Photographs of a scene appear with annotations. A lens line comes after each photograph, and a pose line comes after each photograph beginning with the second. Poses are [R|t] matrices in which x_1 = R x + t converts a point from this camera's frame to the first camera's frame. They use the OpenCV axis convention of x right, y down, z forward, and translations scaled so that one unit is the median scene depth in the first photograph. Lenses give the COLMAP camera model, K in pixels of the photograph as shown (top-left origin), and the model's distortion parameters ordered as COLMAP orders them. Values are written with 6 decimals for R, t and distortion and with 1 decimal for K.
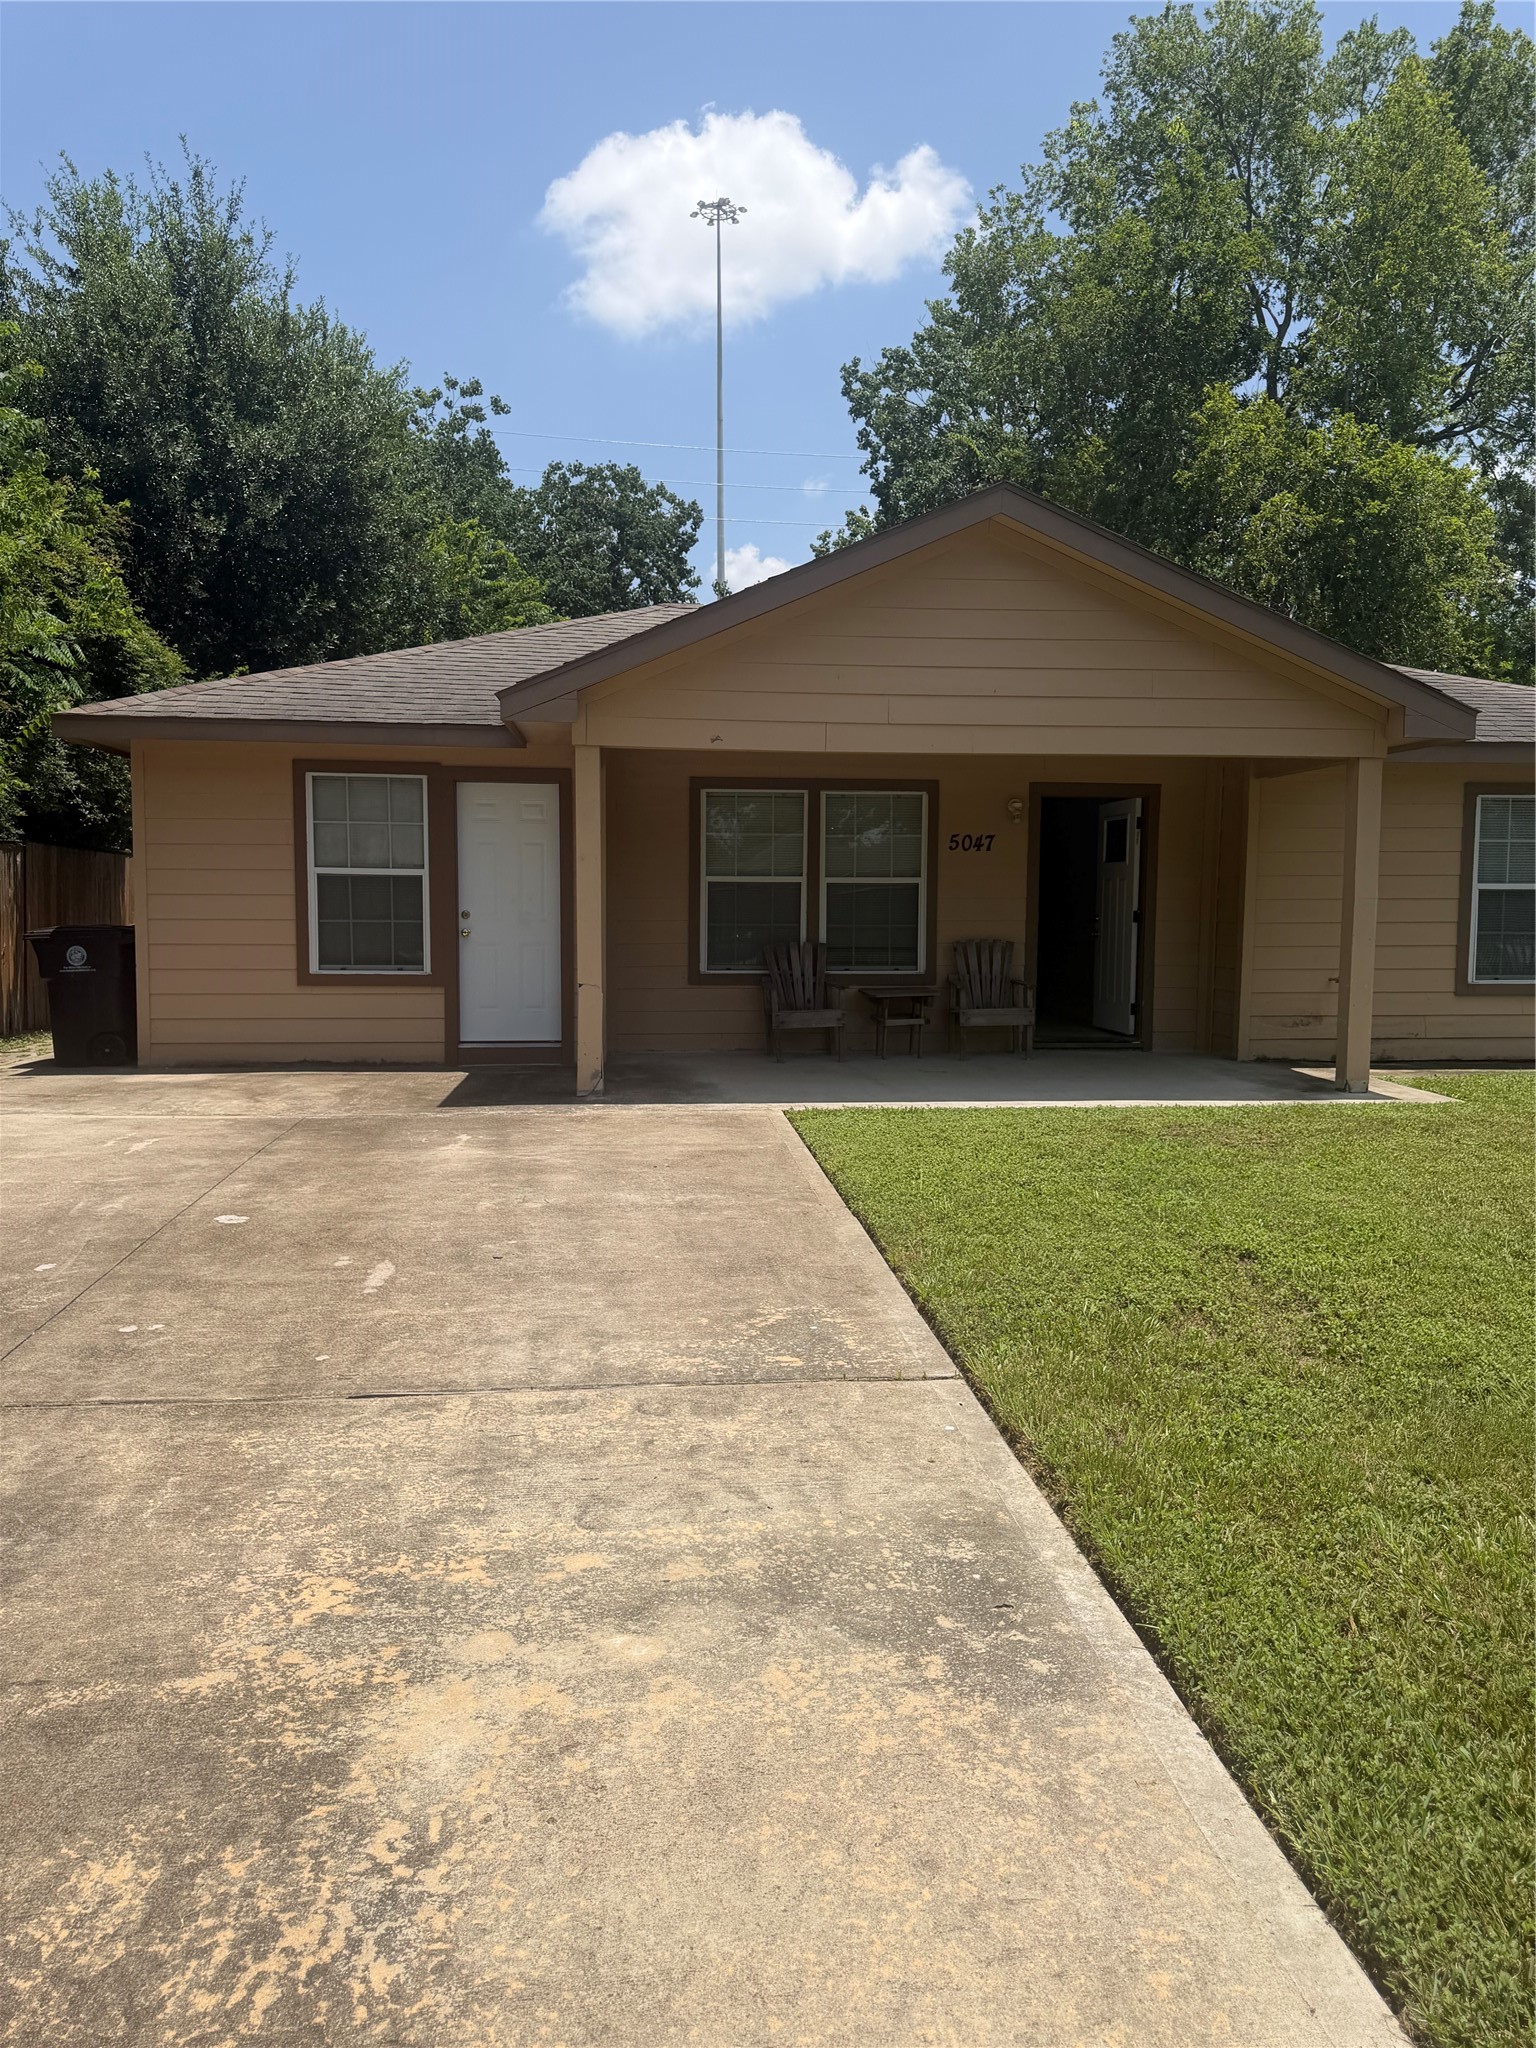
lens RADIAL K [[1441.1, 0, 767.7], [0, 1441.1, 1060.0], [0, 0, 1]] dist [0.093771, -0.153472]
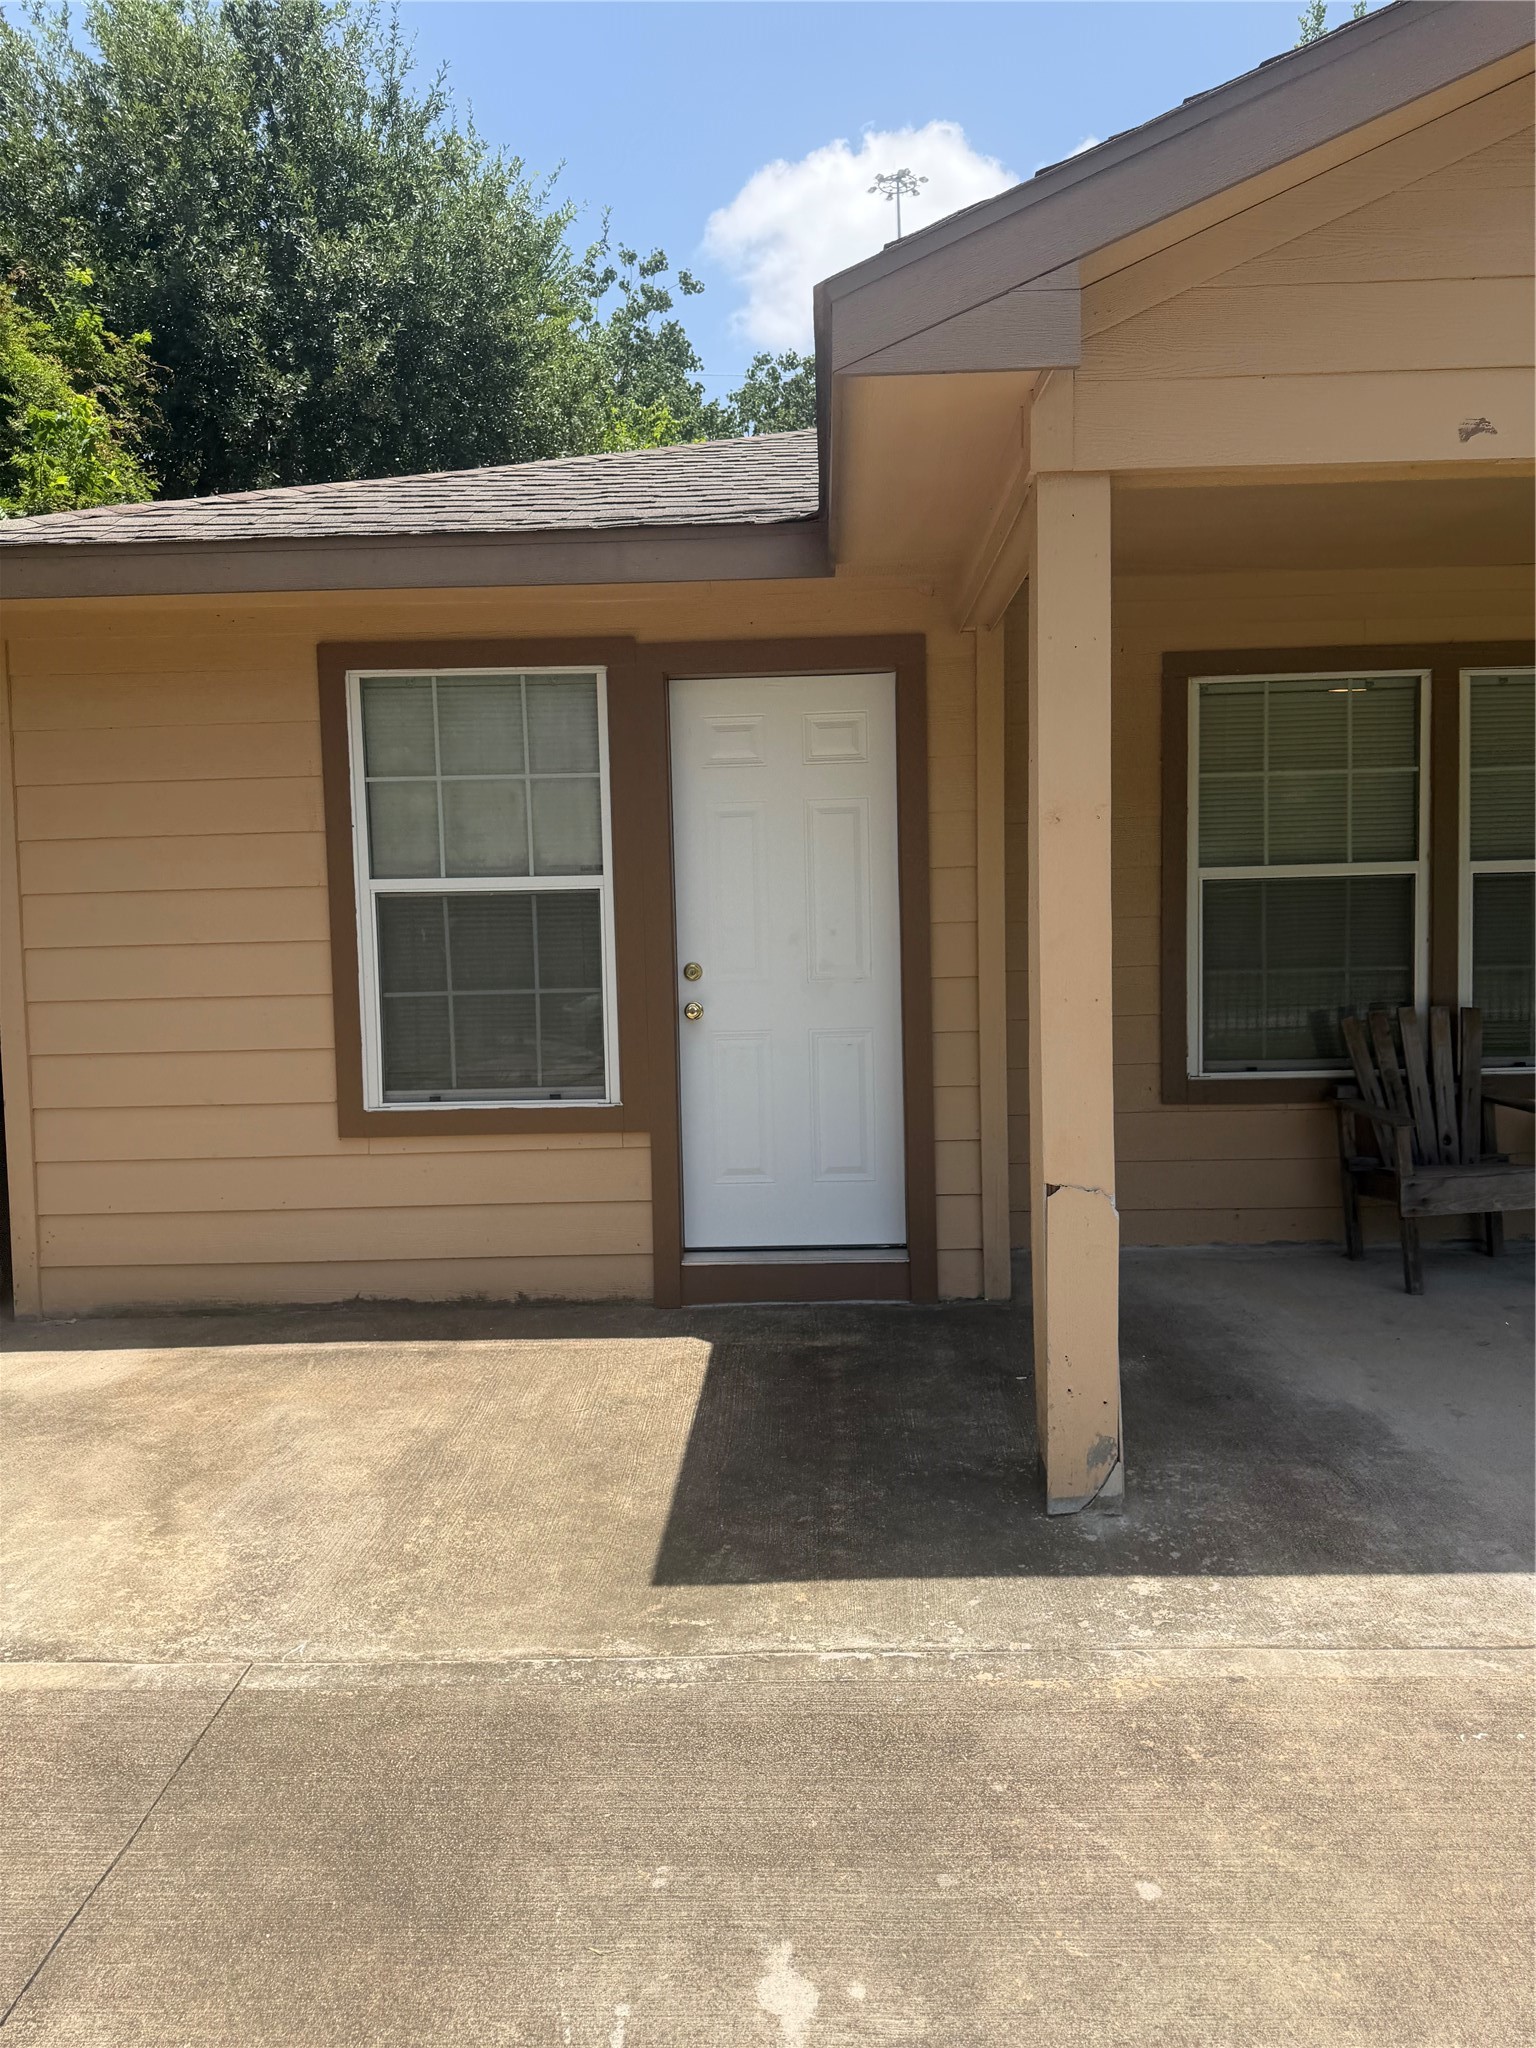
lens RADIAL K [[1441.1, 0, 767.7], [0, 1441.1, 1060.0], [0, 0, 1]] dist [0.093771, -0.153472]
pose [[0.992464, -0.019726, -0.120941, -0.124951], [0.018524, 0.999767, -0.011058, -0.064190], [0.121131, 0.008735, 0.992598, 0.527285]]
